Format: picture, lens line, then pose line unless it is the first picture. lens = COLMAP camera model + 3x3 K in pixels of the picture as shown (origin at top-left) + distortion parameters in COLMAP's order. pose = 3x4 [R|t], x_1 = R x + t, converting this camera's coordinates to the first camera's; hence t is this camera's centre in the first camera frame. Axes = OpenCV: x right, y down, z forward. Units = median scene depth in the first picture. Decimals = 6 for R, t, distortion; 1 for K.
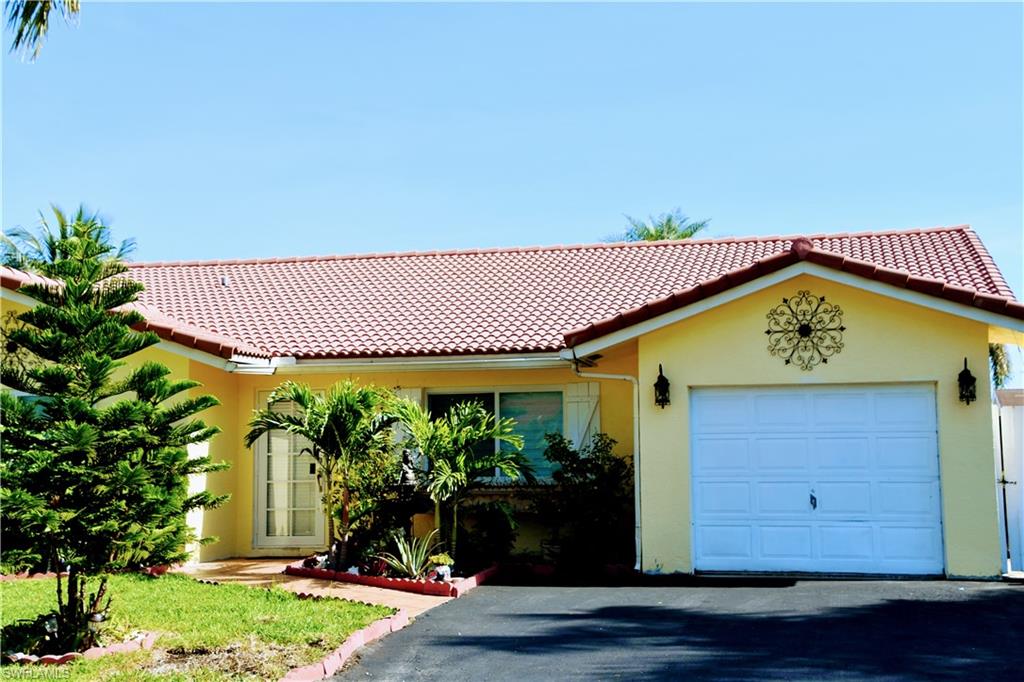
lens RADIAL K [[1522.0, 0, 511.9], [0, 1522.0, 336.2], [0, 0, 1]] dist [0.268172, 0.000000]
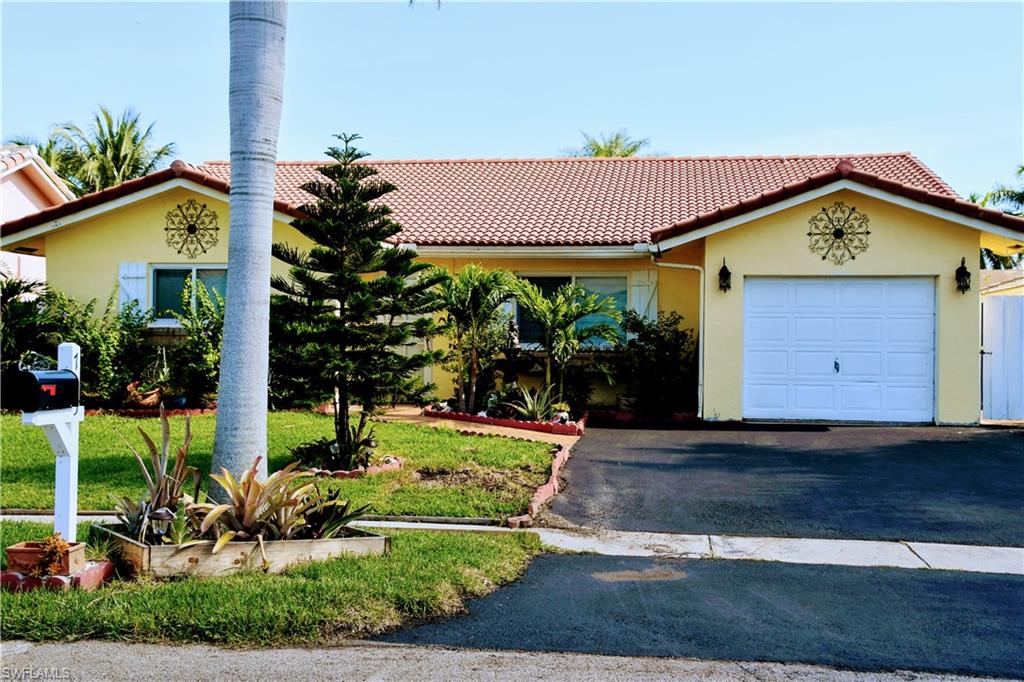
lens RADIAL K [[1244.4, 0, 512.0], [0, 1244.4, 341.9], [0, 0, 1]] dist [0.097933, 0.000000]
pose [[0.995957, 0.021045, 0.087326, -0.168711], [-0.028901, 0.995550, 0.089696, 0.000428], [-0.085050, -0.091857, 0.992134, -0.015606]]
